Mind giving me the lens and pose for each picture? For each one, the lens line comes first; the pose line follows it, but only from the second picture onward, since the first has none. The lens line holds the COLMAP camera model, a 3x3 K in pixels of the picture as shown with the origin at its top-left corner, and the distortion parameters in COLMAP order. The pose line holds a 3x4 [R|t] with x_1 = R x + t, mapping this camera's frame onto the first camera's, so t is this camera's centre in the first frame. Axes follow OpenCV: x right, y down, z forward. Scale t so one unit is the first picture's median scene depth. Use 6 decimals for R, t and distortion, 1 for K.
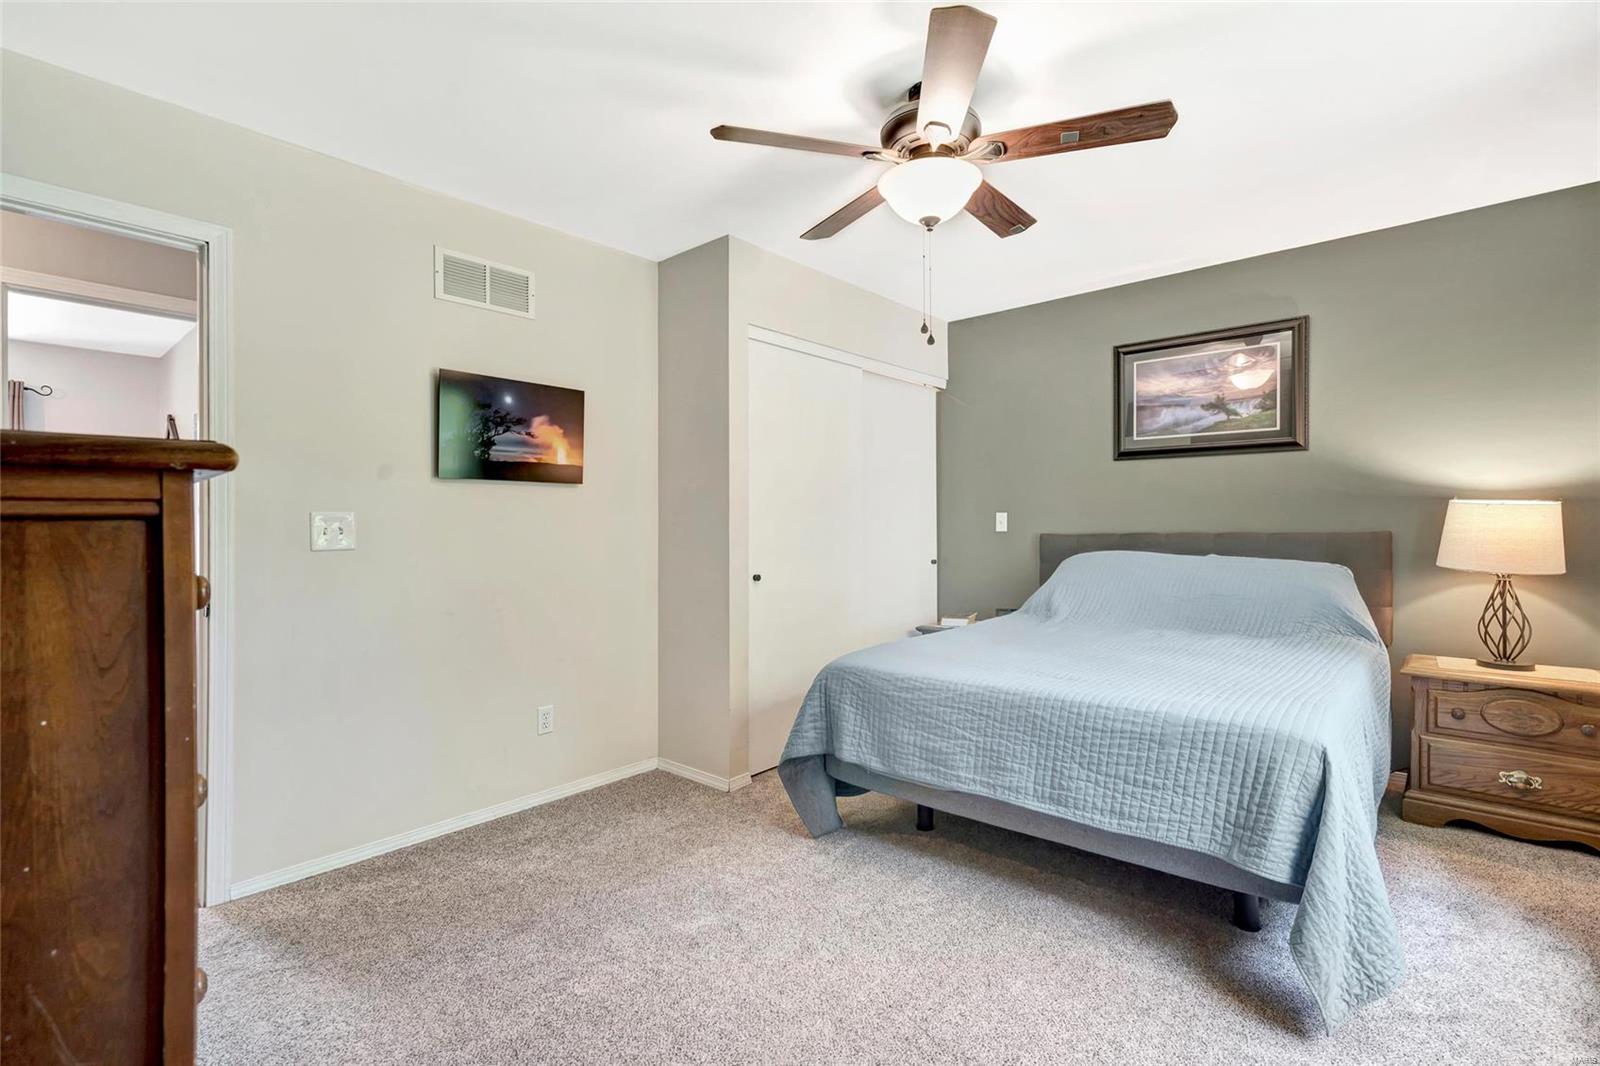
lens RADIAL K [[728.8, 0, 798.4], [0, 728.8, 532.3], [0, 0, 1]] dist [-0.001821, 0.000838]
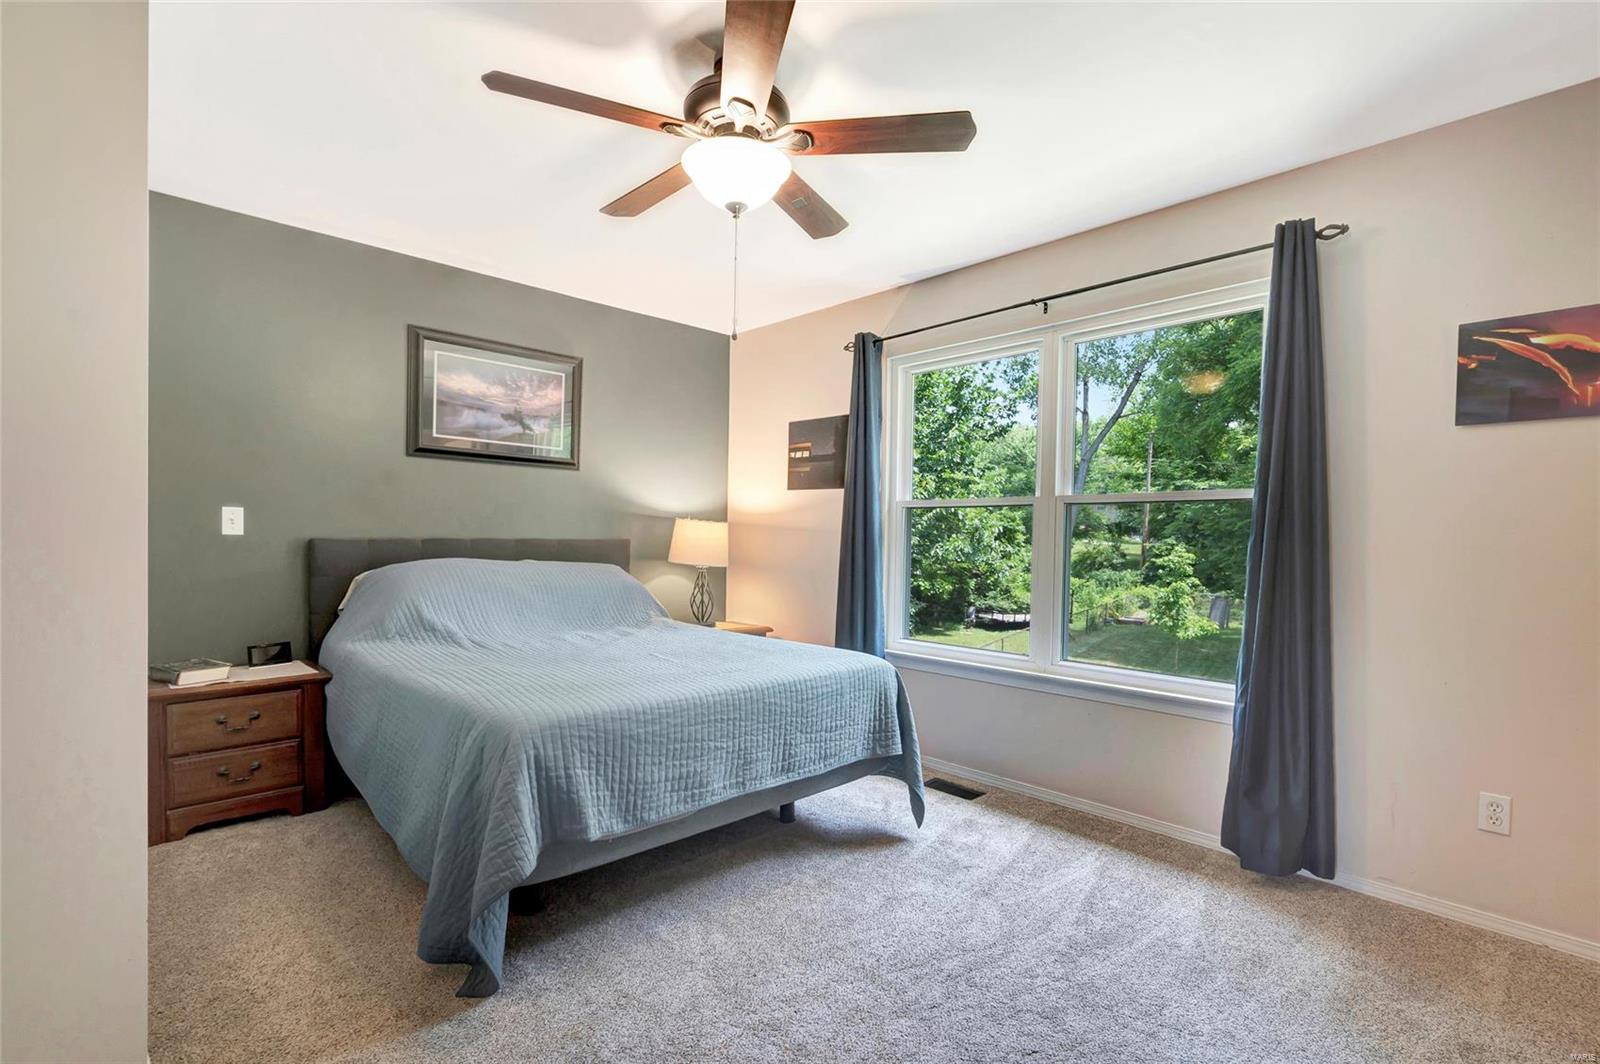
lens RADIAL K [[780.3, 0, 805.4], [0, 780.3, 549.7], [0, 0, 1]] dist [-0.002616, -0.000140]
pose [[0.068697, -0.013861, 0.997541, -0.510358], [-0.005817, 0.999881, 0.014294, -0.003025], [-0.997621, -0.006785, 0.068608, 0.504235]]
